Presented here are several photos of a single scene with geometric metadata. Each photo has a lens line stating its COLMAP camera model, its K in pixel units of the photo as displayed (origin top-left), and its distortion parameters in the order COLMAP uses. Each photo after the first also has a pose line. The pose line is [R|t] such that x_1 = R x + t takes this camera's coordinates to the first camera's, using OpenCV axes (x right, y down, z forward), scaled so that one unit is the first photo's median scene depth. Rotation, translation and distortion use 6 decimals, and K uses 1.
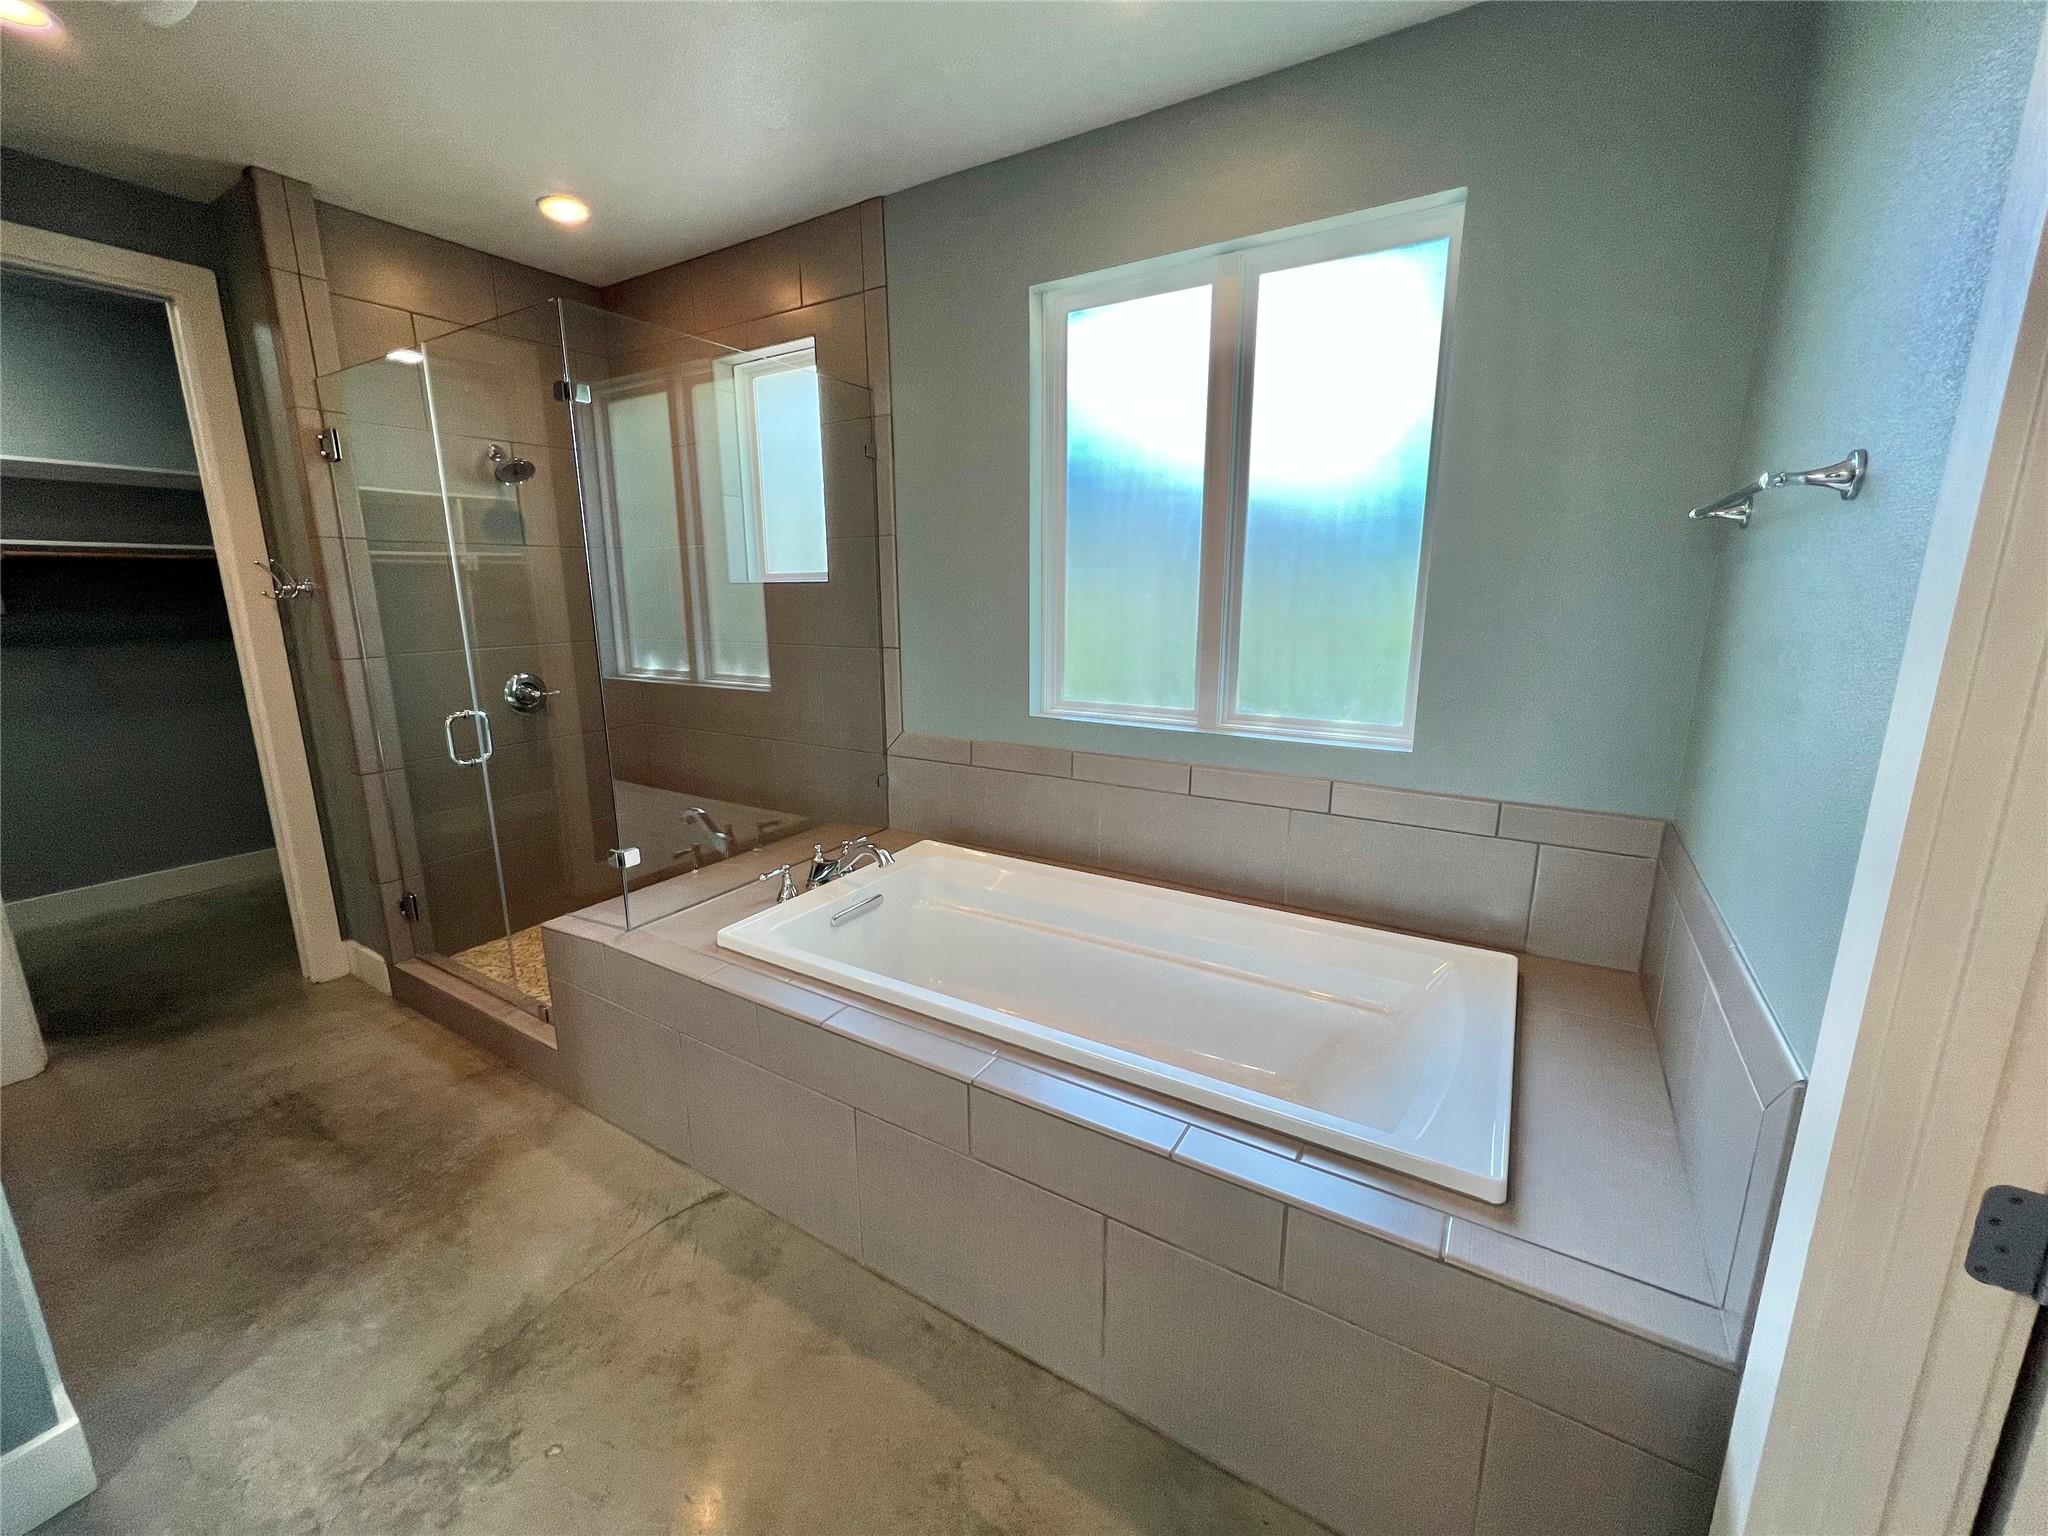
lens RADIAL K [[823.7, 0, 1021.4], [0, 823.7, 762.3], [0, 0, 1]] dist [-0.000976, 0.001036]
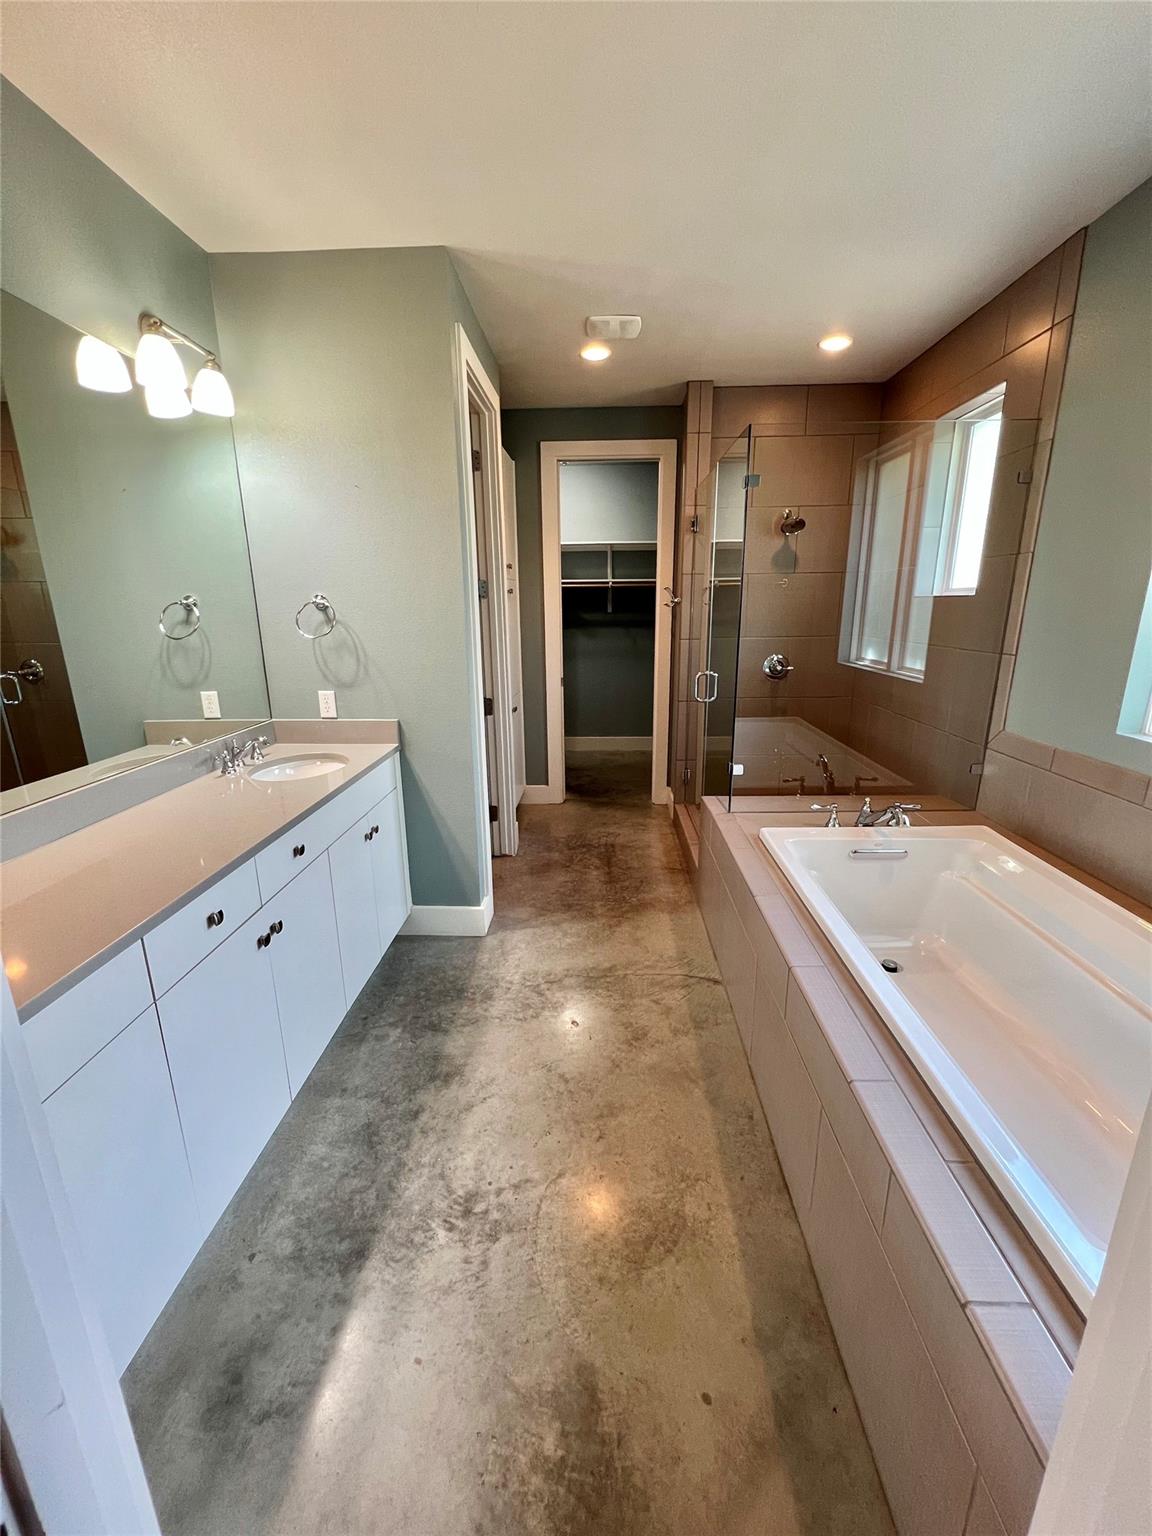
lens RADIAL K [[617.8, 0, 578.1], [0, 617.8, 761.0], [0, 0, 1]] dist [-0.000976, 0.001036]
pose [[0.496263, 0.217220, -0.840559, 0.344288], [-0.174699, 0.973374, 0.148400, -0.023446], [0.850414, 0.073199, 0.520998, 0.084733]]
